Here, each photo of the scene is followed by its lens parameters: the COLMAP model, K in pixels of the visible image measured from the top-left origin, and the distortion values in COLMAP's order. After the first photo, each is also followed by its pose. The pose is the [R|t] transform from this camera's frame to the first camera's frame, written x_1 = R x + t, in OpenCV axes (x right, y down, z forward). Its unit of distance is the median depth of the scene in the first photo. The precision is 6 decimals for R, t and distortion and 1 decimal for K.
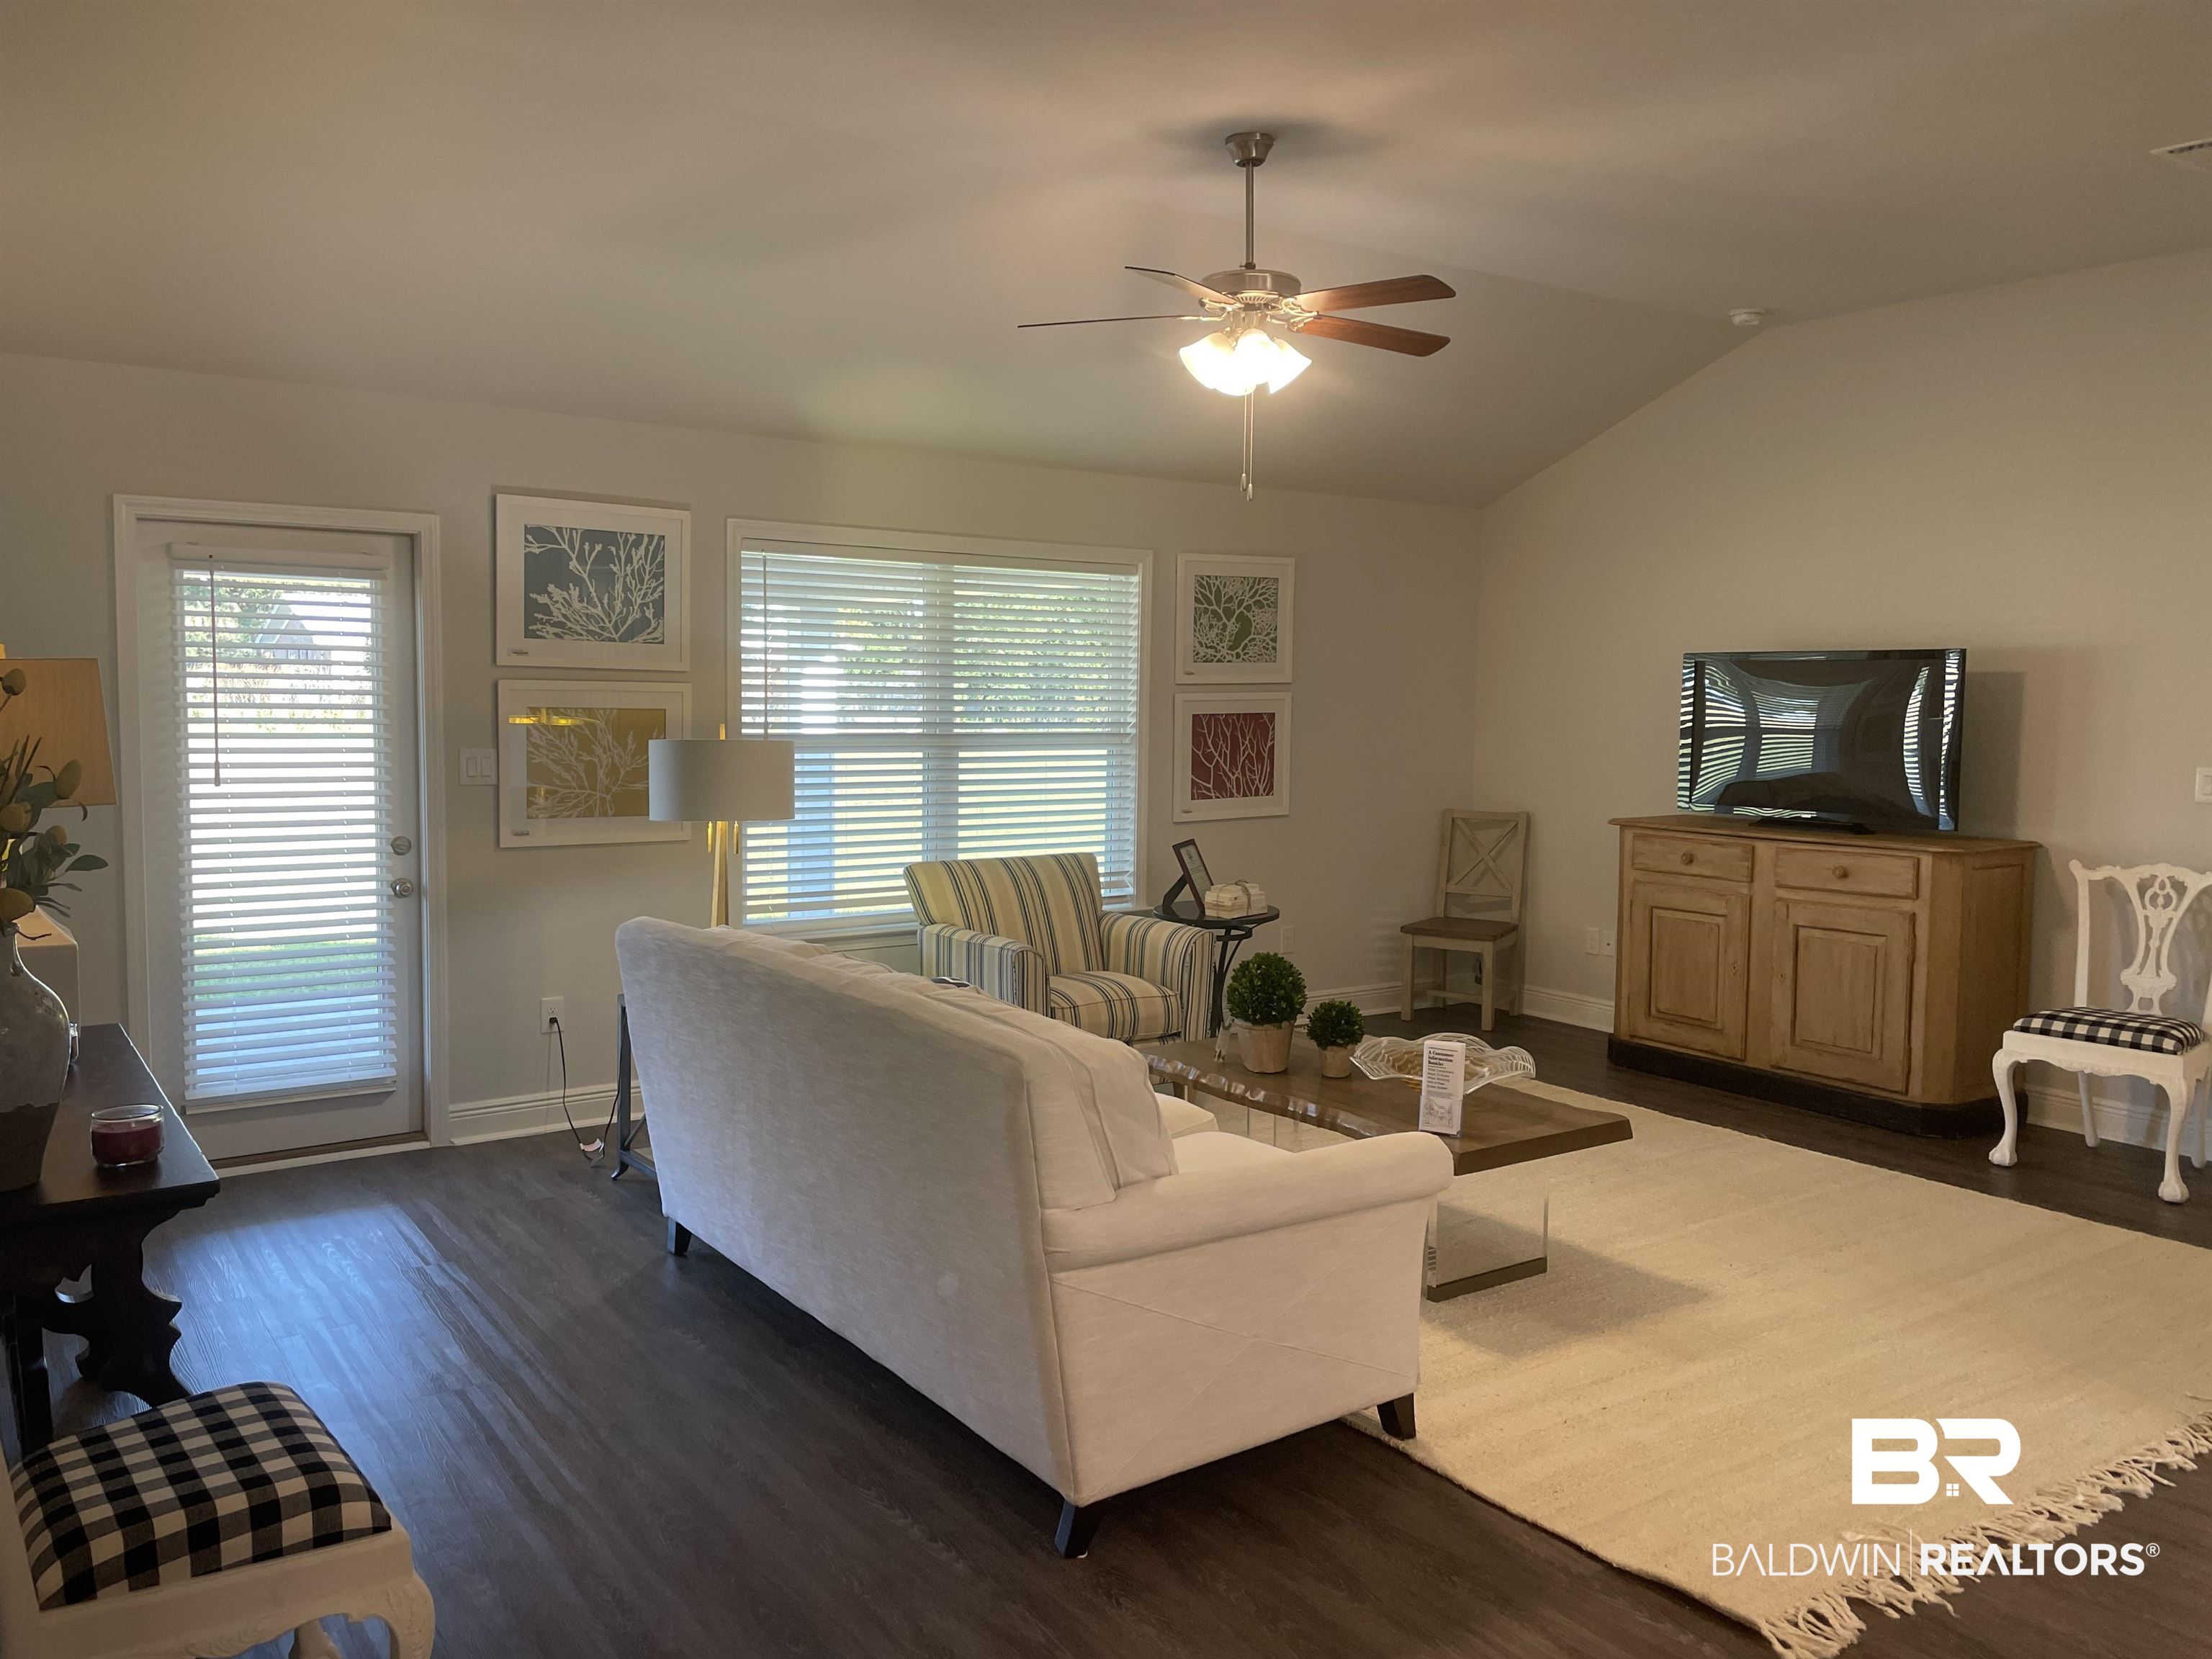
lens RADIAL K [[1680.2, 0, 1099.4], [0, 1680.2, 821.5], [0, 0, 1]] dist [0.040391, -0.000164]
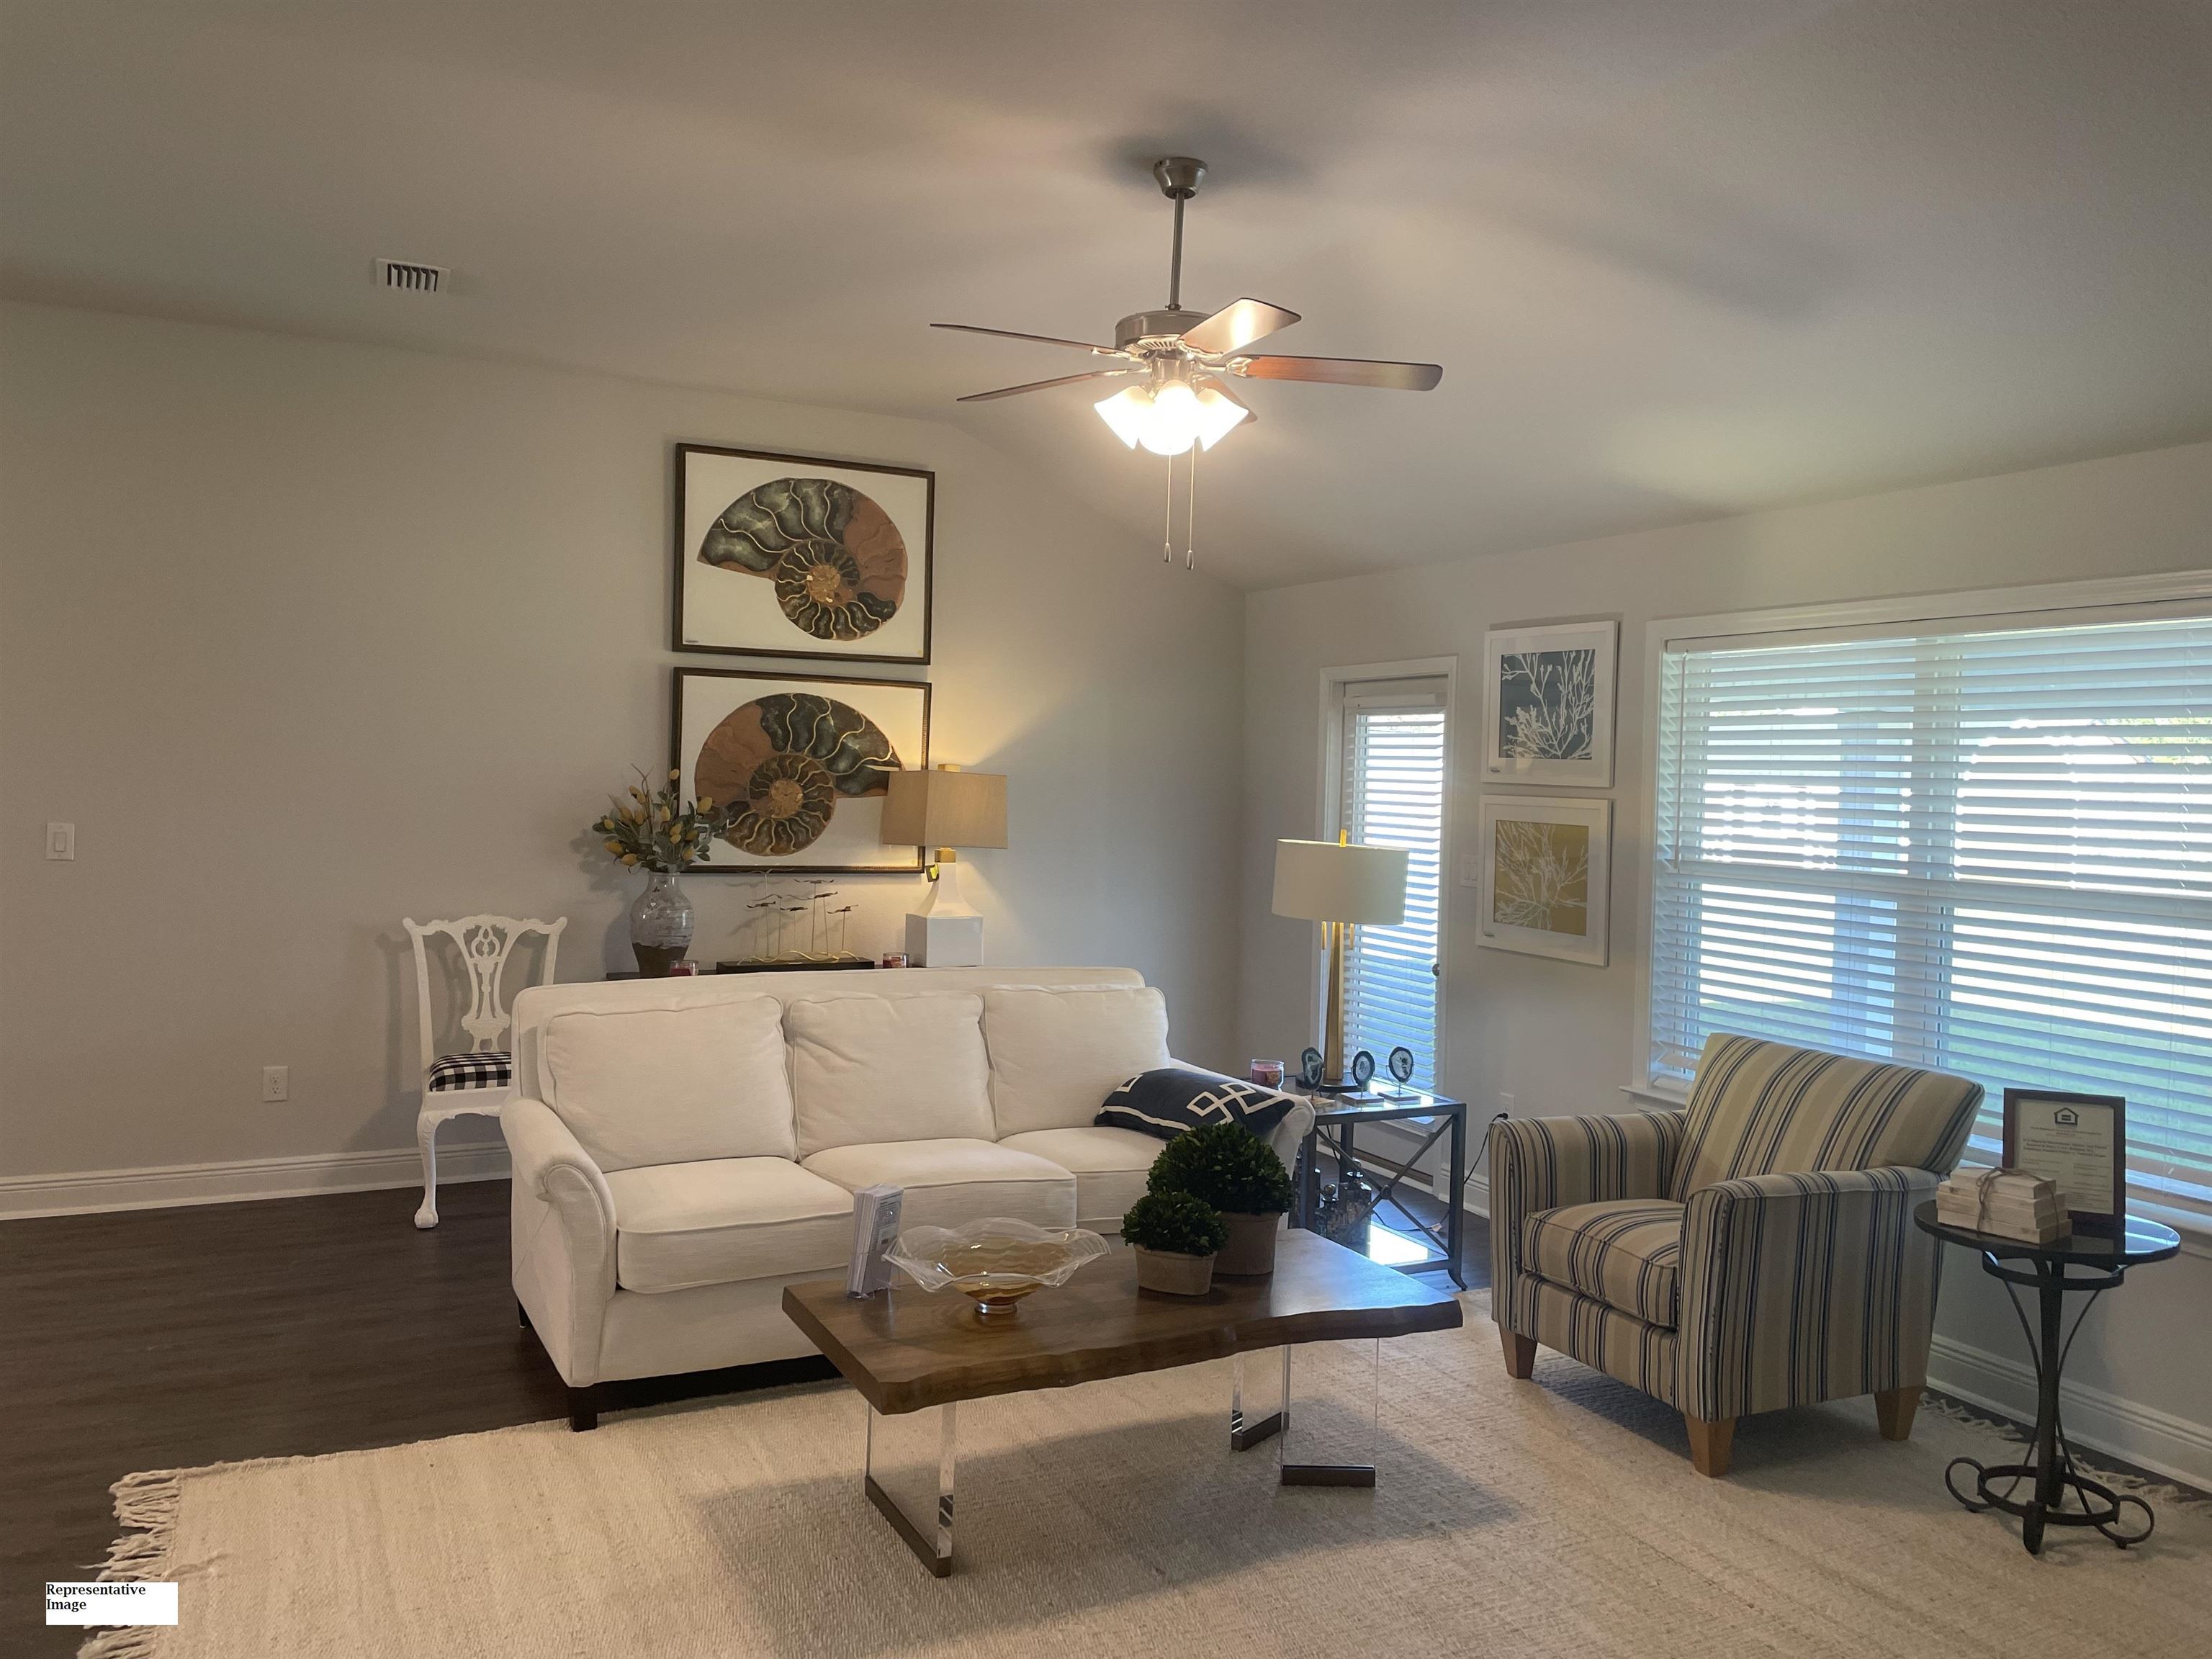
lens RADIAL K [[1680.2, 0, 1099.4], [0, 1680.2, 821.5], [0, 0, 1]] dist [0.040391, -0.000164]
pose [[-0.149435, 0.014047, -0.988672, 0.772658], [-0.103969, 0.994133, 0.029839, -0.072357], [0.983290, 0.107250, -0.147098, 0.902041]]
